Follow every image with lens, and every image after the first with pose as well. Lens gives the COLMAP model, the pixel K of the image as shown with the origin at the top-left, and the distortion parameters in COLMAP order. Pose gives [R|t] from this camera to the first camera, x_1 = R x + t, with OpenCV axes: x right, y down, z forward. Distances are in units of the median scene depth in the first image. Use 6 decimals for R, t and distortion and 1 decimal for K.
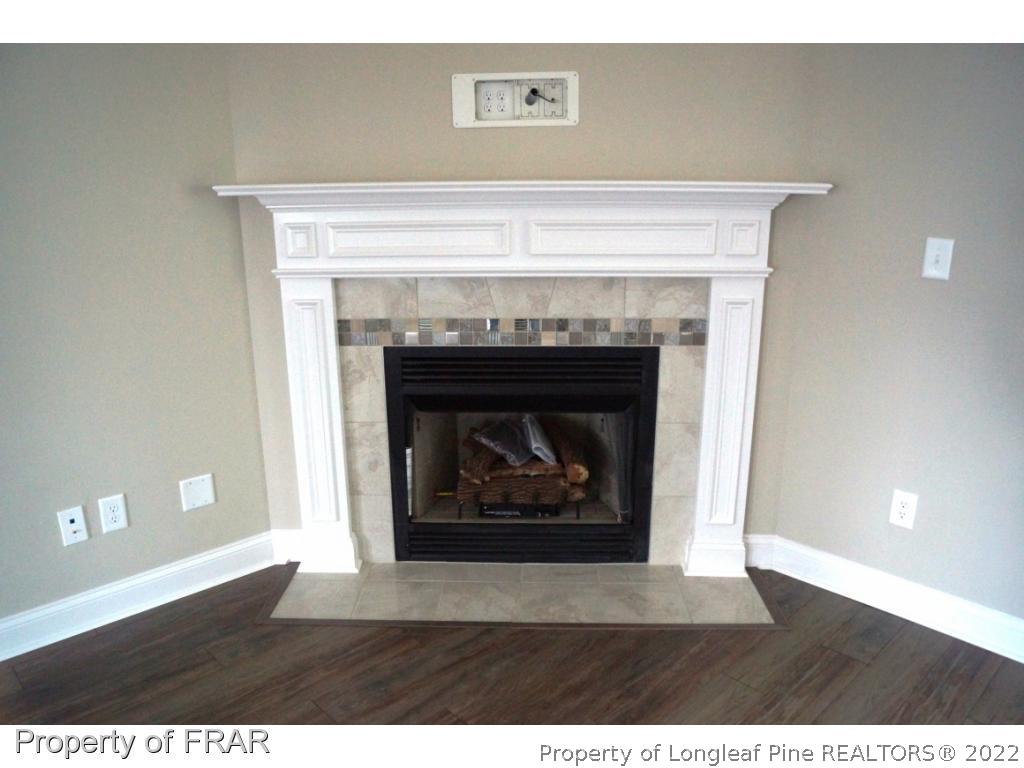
lens RADIAL K [[797.0, 0, 504.5], [0, 797.0, 398.0], [0, 0, 1]] dist [-0.083920, 0.014137]
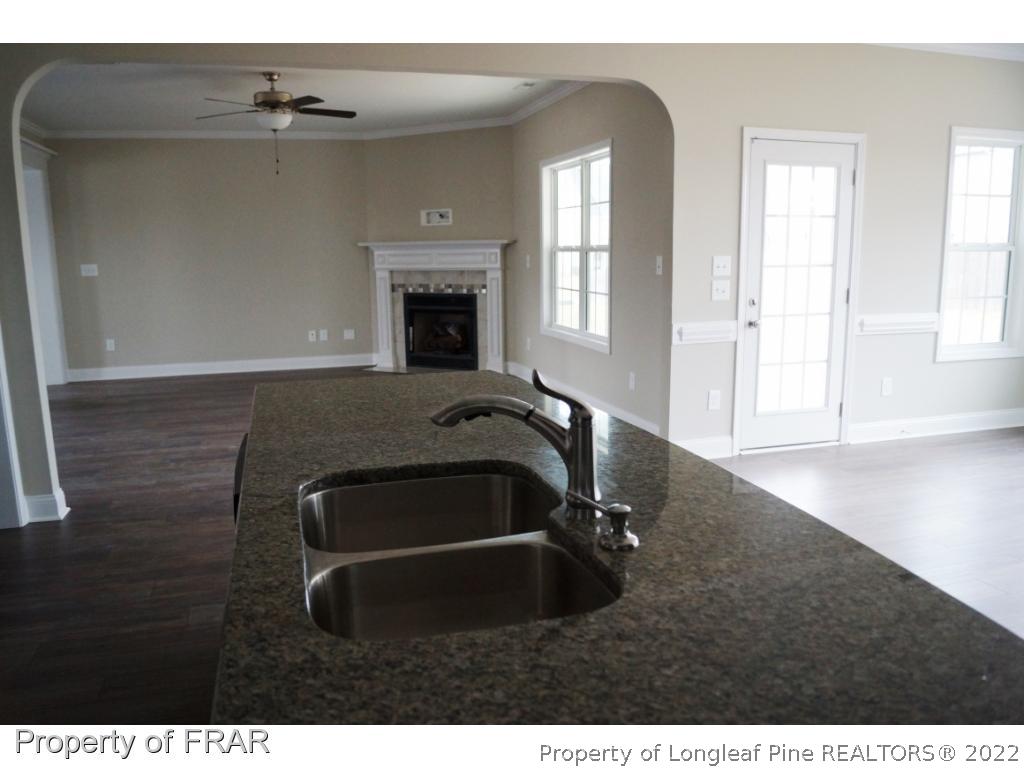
lens RADIAL K [[797.0, 0, 504.5], [0, 797.0, 398.0], [0, 0, 1]] dist [-0.083920, 0.014137]
pose [[0.889818, 0.078634, -0.449489, 1.712000], [-0.122378, 0.990078, -0.069058, 0.535601], [0.439599, 0.116457, 0.890612, -1.652484]]
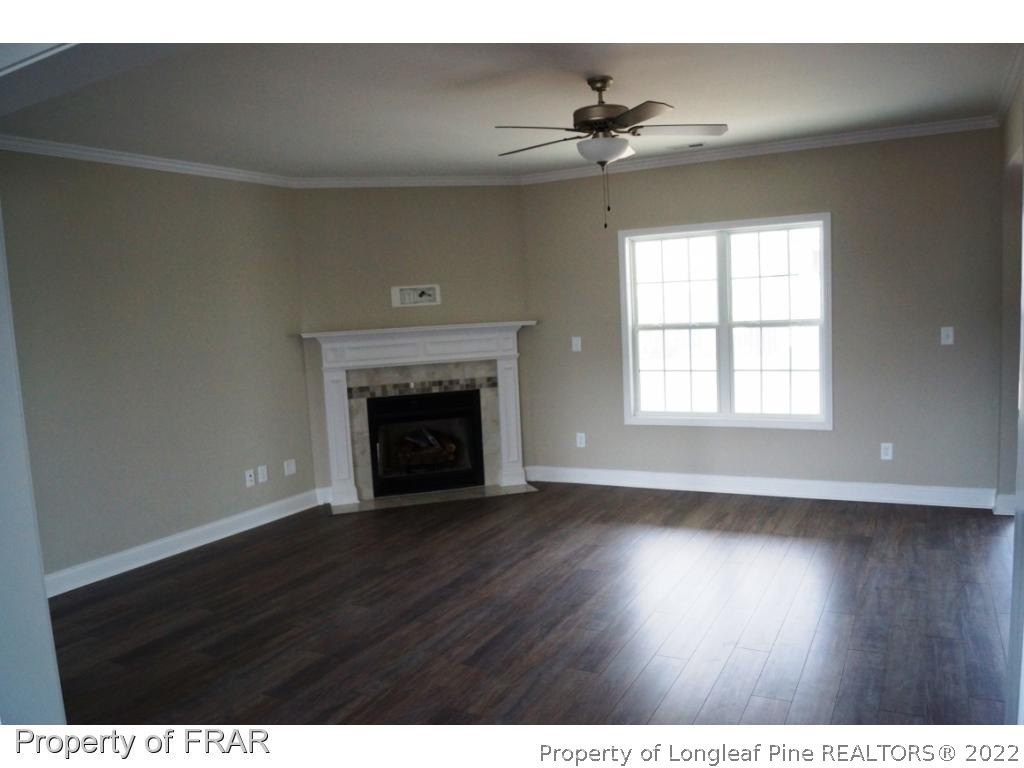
lens RADIAL K [[797.0, 0, 504.5], [0, 797.0, 398.0], [0, 0, 1]] dist [-0.083920, 0.014137]
pose [[0.950138, -0.075735, 0.302492, -0.482458], [0.129702, 0.978147, -0.162500, 0.374763], [-0.283575, 0.193631, 0.939198, -1.340424]]
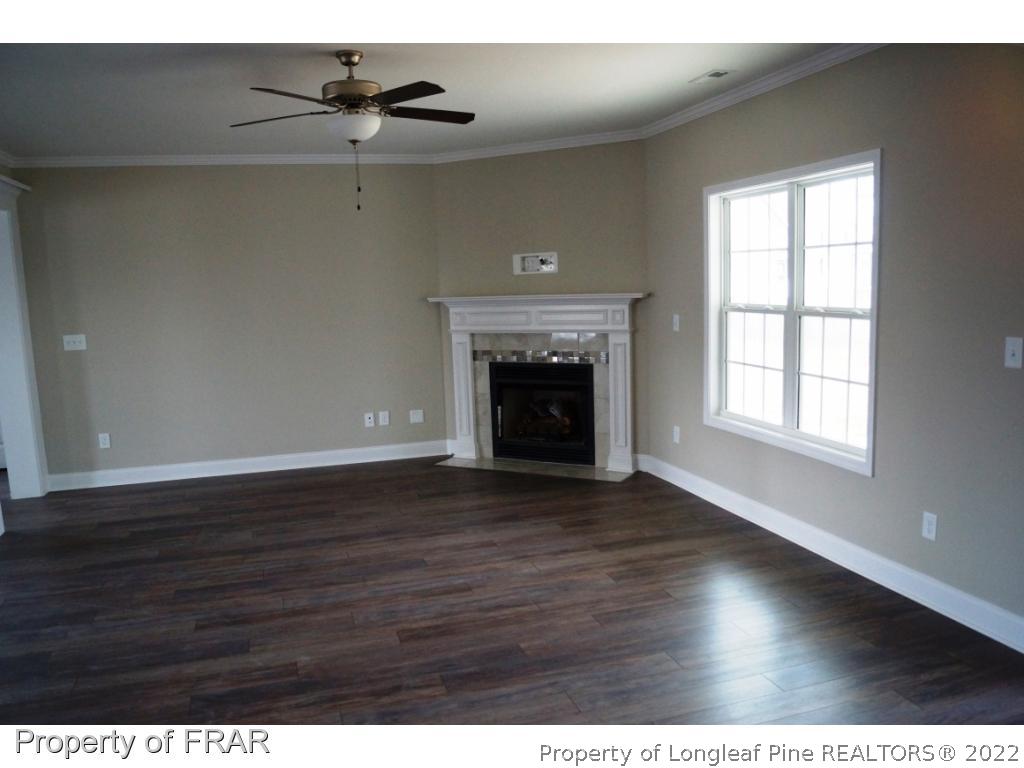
lens RADIAL K [[797.0, 0, 504.5], [0, 797.0, 398.0], [0, 0, 1]] dist [-0.083920, 0.014137]
pose [[0.891415, 0.041782, -0.451258, 1.017735], [-0.100608, 0.989139, -0.107156, 0.308440], [0.441879, 0.140920, 0.885937, -1.155202]]
